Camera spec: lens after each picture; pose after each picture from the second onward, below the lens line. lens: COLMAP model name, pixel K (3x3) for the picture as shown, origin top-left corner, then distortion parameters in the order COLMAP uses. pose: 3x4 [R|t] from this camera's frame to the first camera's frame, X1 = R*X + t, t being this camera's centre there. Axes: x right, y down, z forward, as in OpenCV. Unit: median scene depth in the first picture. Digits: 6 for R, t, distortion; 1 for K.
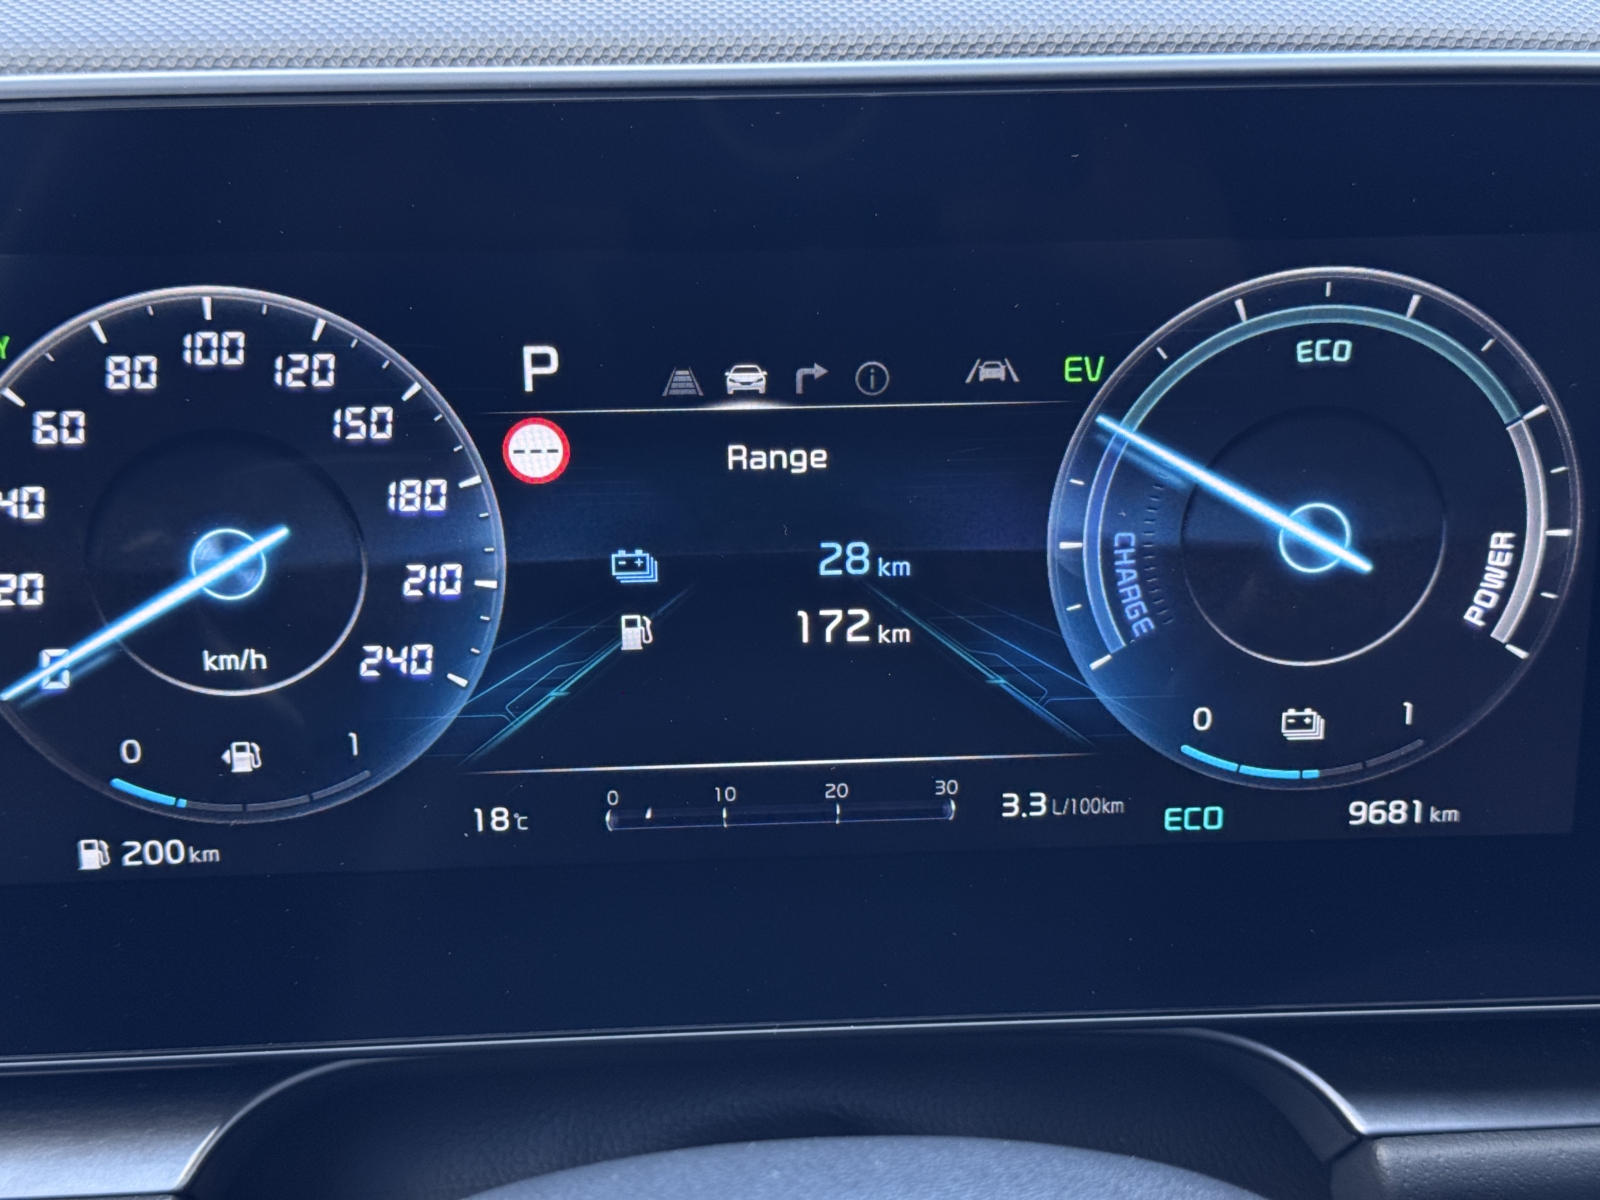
lens RADIAL K [[2238.1, 0, 794.3], [0, 2238.1, 602.7], [0, 0, 1]] dist [0.087542, -0.093109]
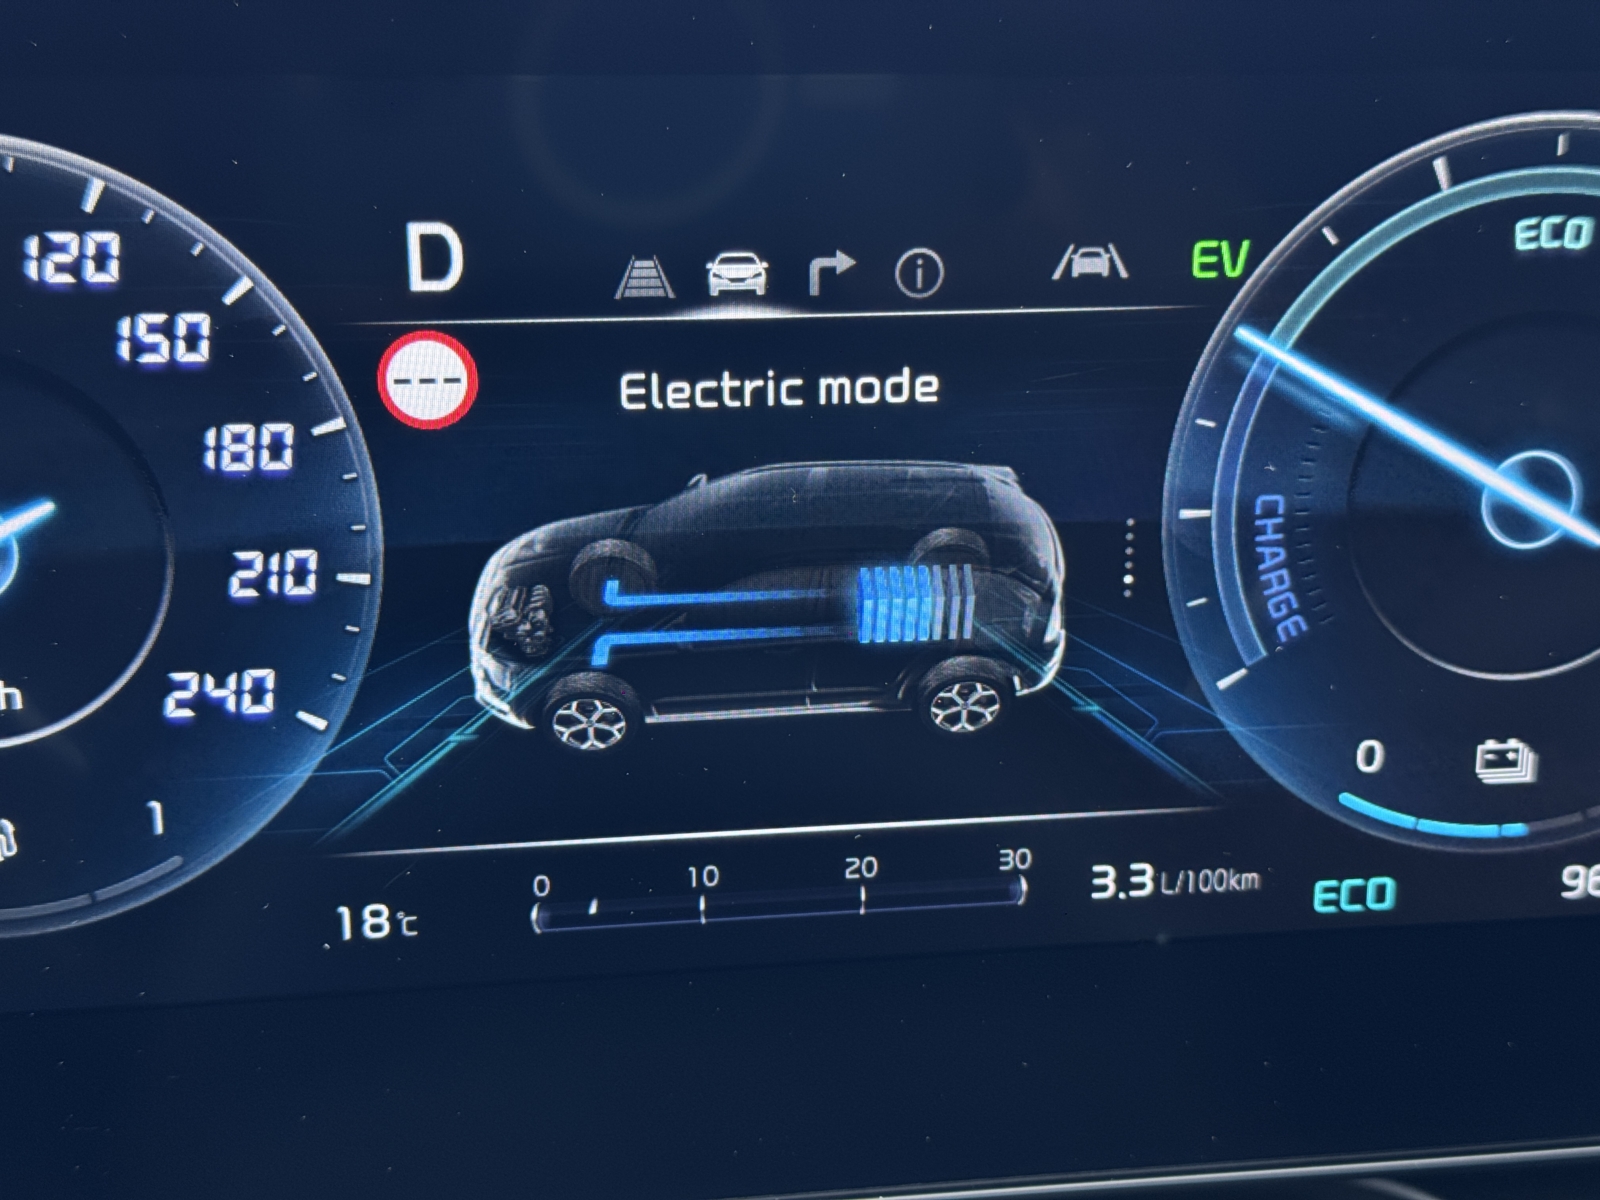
lens RADIAL K [[2258.0, 0, 800.0], [0, 2258.0, 600.0], [0, 0, 1]] dist [0.103189, -0.176461]
pose [[0.996803, -0.012814, 0.078864, -0.056709], [0.012980, 0.999914, -0.001590, 0.000960], [-0.078837, 0.002608, 0.996884, 0.303791]]
